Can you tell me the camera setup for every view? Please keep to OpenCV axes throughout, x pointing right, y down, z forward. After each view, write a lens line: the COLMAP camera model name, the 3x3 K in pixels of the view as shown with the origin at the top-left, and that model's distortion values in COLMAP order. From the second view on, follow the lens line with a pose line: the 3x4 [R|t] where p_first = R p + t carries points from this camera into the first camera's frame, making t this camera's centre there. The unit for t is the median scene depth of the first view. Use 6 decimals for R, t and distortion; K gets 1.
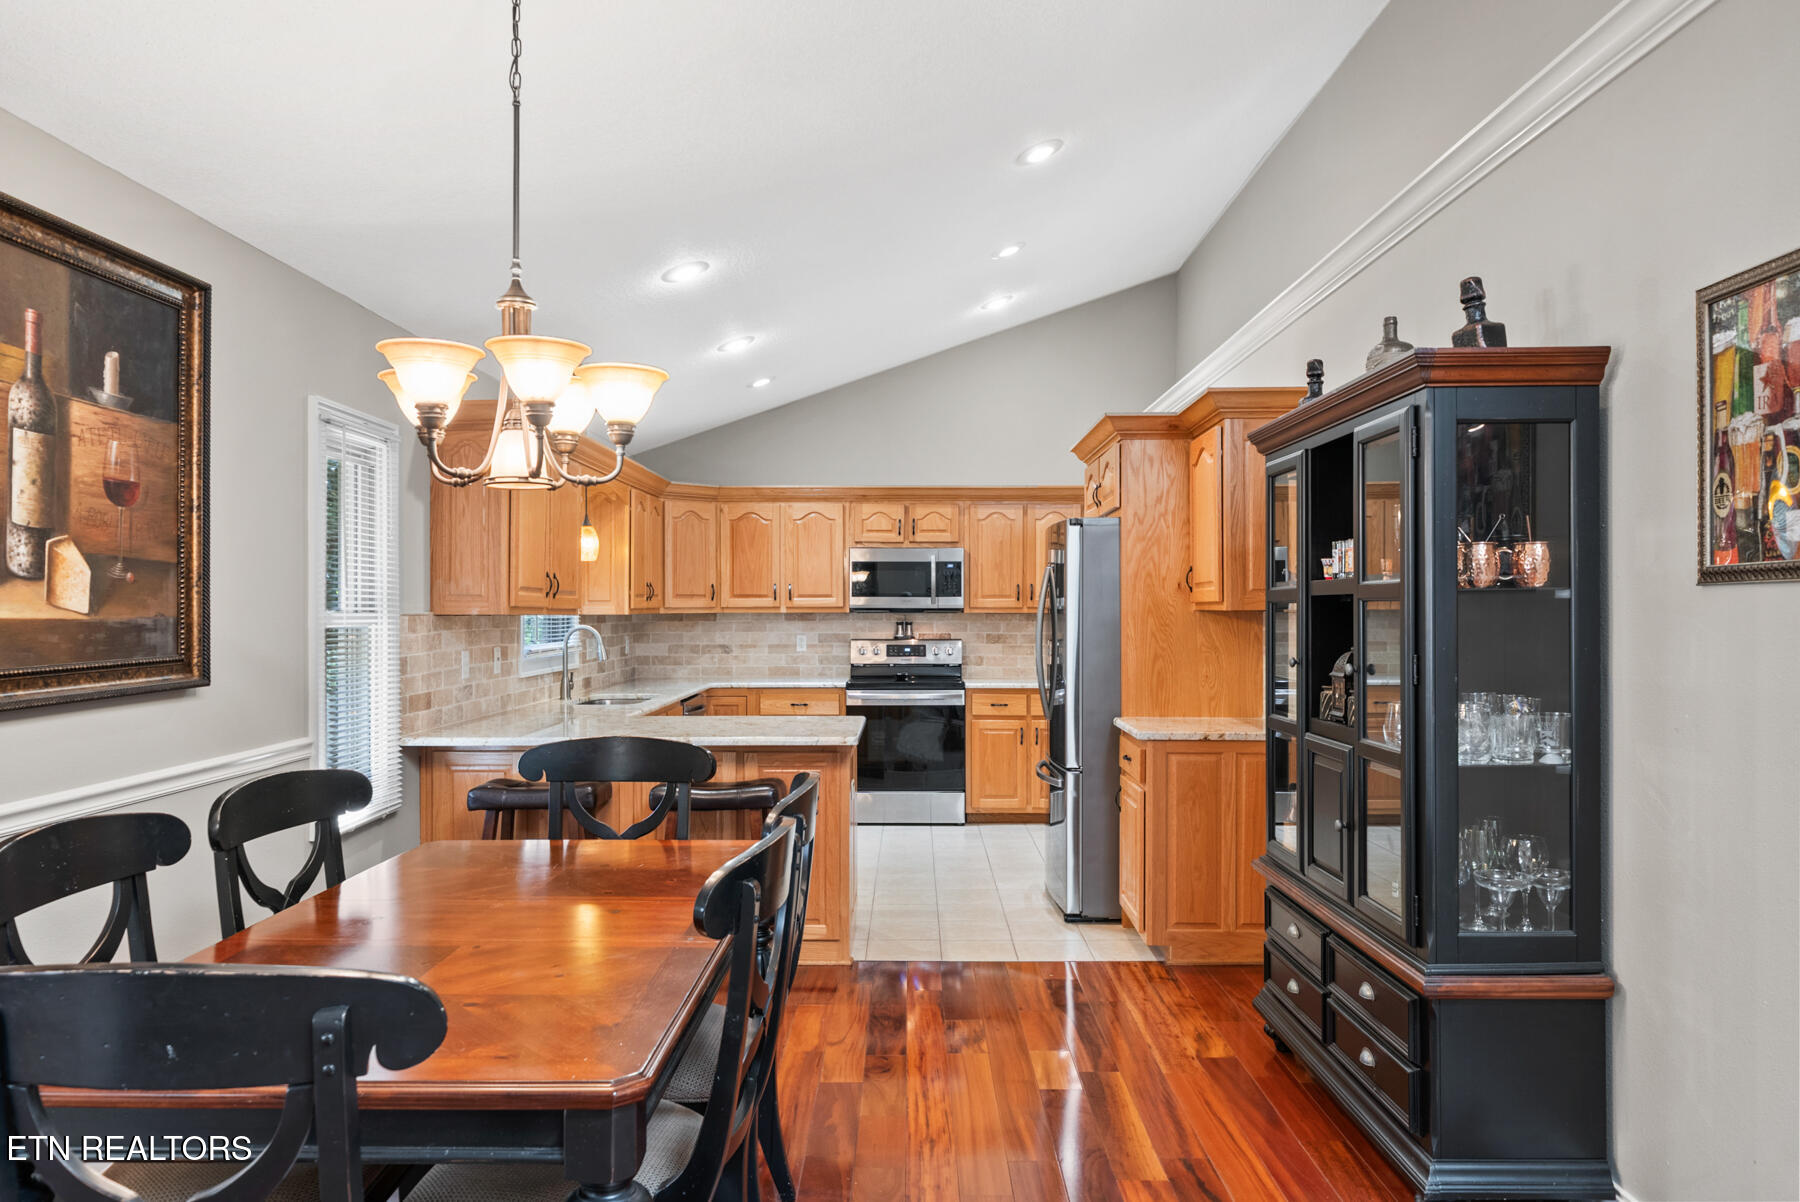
lens RADIAL K [[1213.1, 0, 904.6], [0, 1213.1, 601.0], [0, 0, 1]] dist [0.003997, 0.000633]
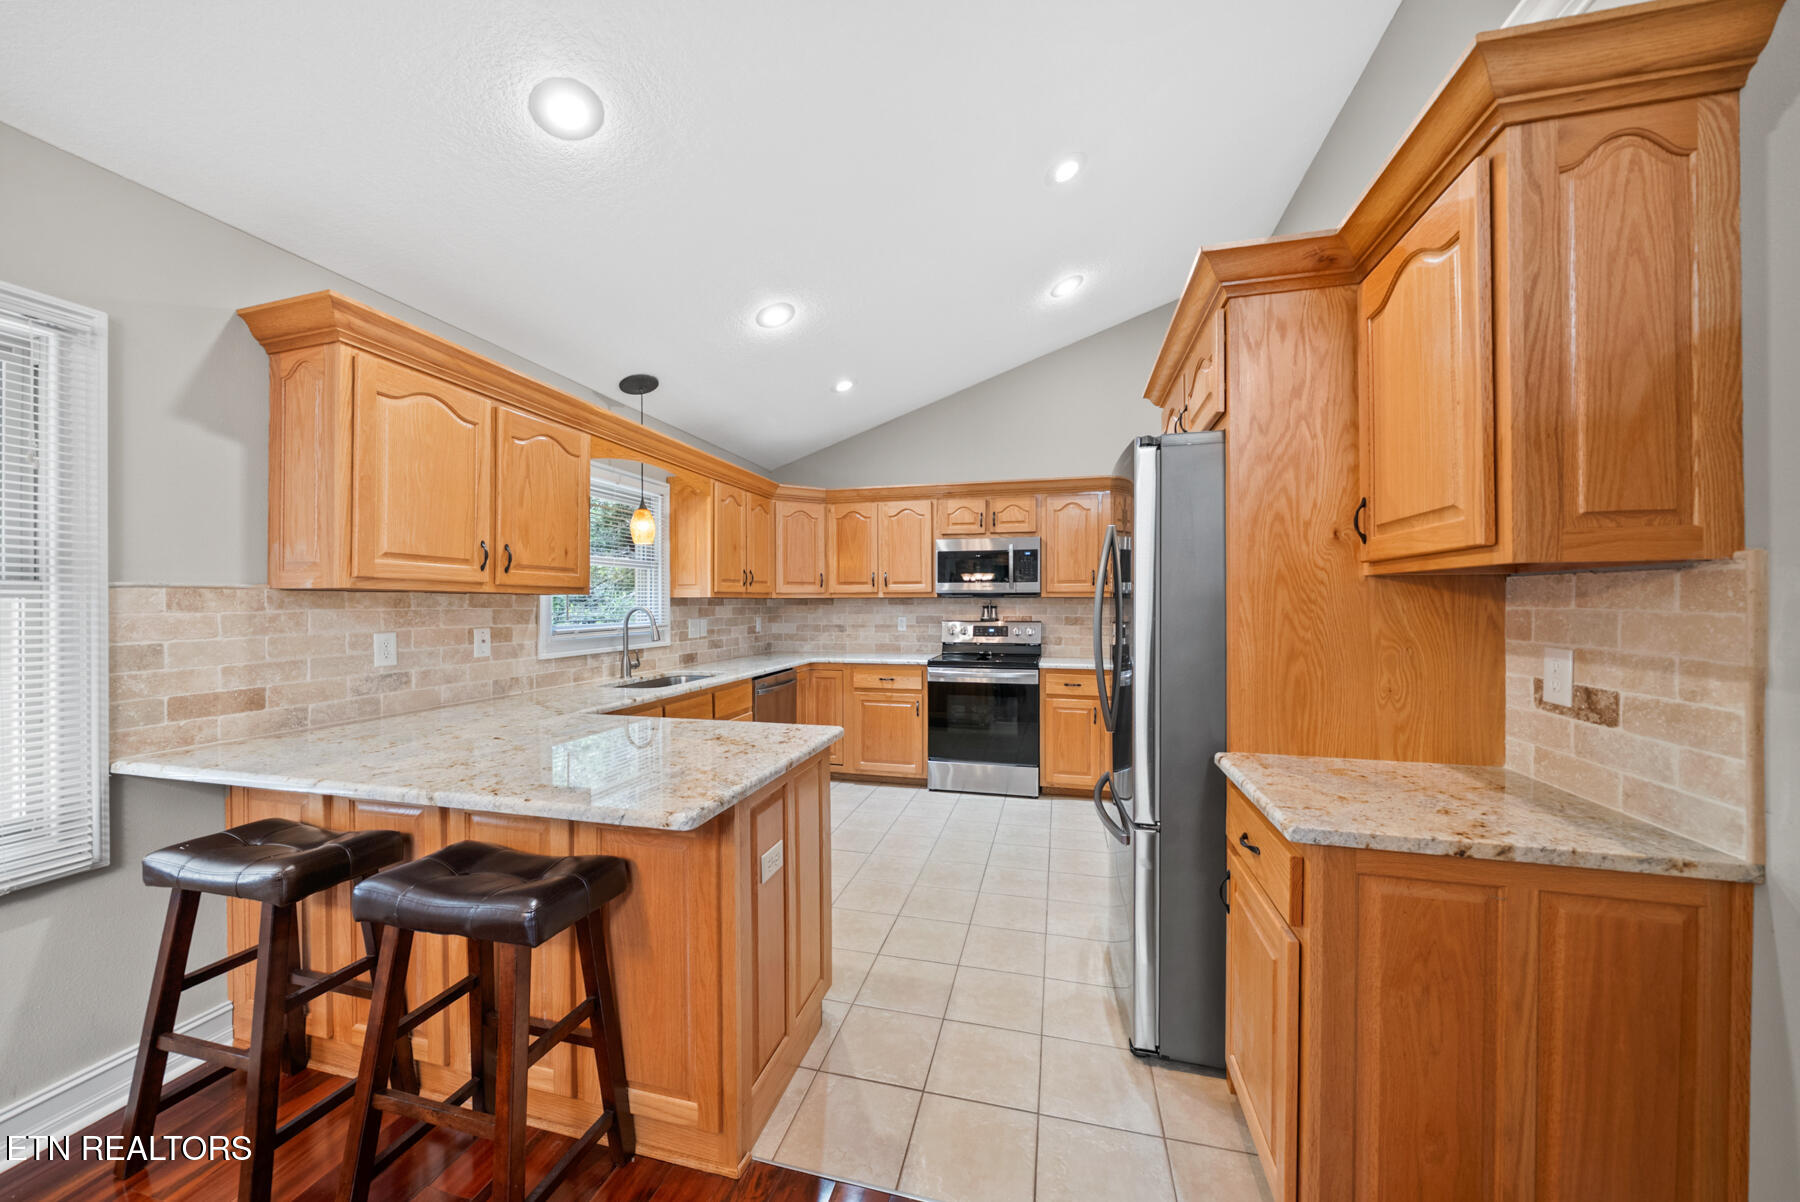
lens RADIAL K [[629.0, 0, 899.1], [0, 629.0, 603.7], [0, 0, 1]] dist [-0.001941, -0.000114]
pose [[0.970632, -0.001357, -0.240564, 0.063072], [0.002917, 0.999977, 0.006130, 0.012384], [0.240550, -0.006652, 0.970614, 0.438584]]
